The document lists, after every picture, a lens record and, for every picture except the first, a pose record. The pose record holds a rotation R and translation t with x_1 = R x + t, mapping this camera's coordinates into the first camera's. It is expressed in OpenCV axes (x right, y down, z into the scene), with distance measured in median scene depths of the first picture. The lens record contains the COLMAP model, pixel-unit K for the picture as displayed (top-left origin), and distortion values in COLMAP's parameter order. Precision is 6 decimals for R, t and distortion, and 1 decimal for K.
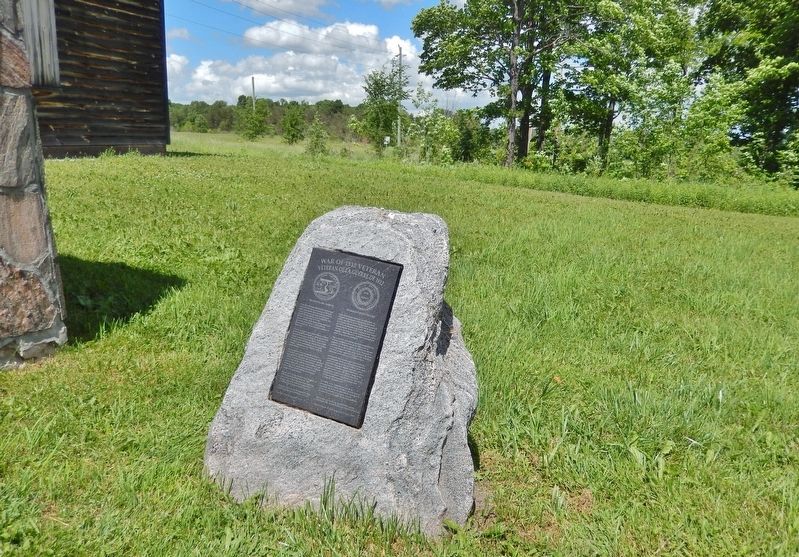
lens RADIAL K [[655.8, 0, 400.6], [0, 655.8, 277.3], [0, 0, 1]] dist [0.007680, -0.004102]
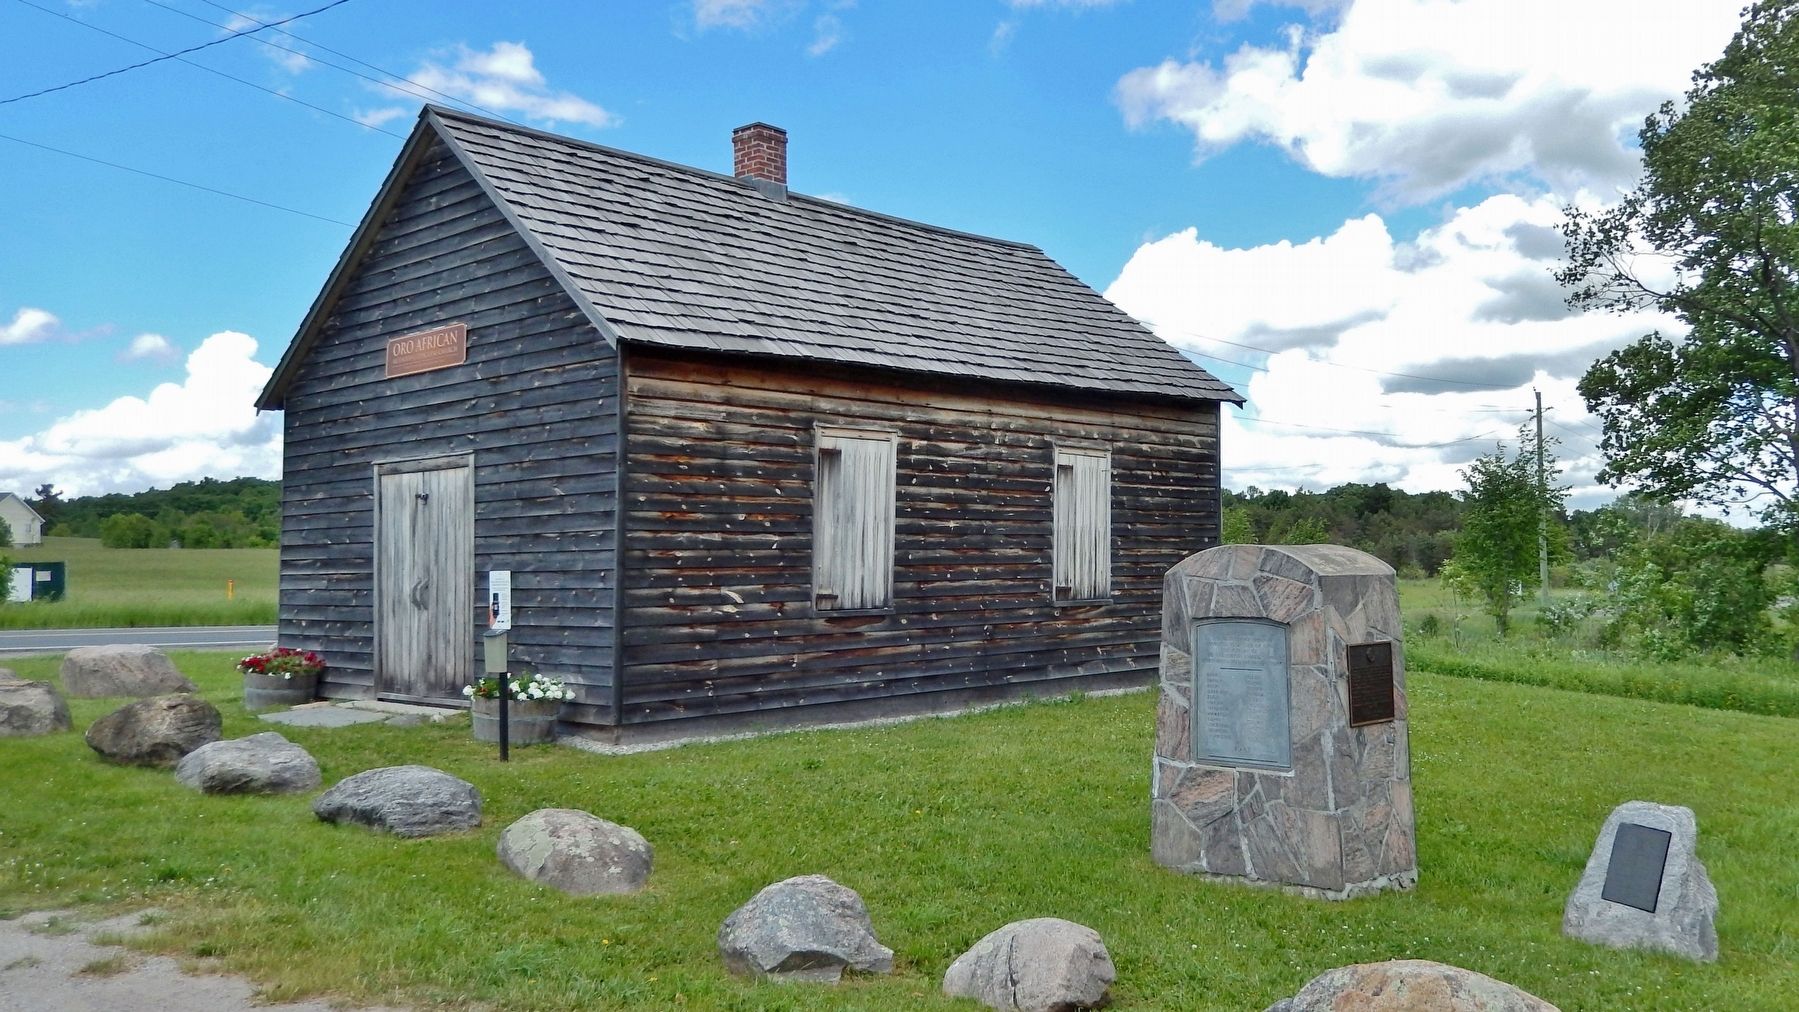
lens RADIAL K [[1482.7, 0, 951.7], [0, 1482.7, 500.9], [0, 0, 1]] dist [-0.016850, 0.017542]
pose [[0.929638, -0.042994, -0.365957, -0.056143], [-0.052100, 0.967854, -0.246059, 0.036761], [0.364772, 0.247812, 0.897514, -0.669386]]
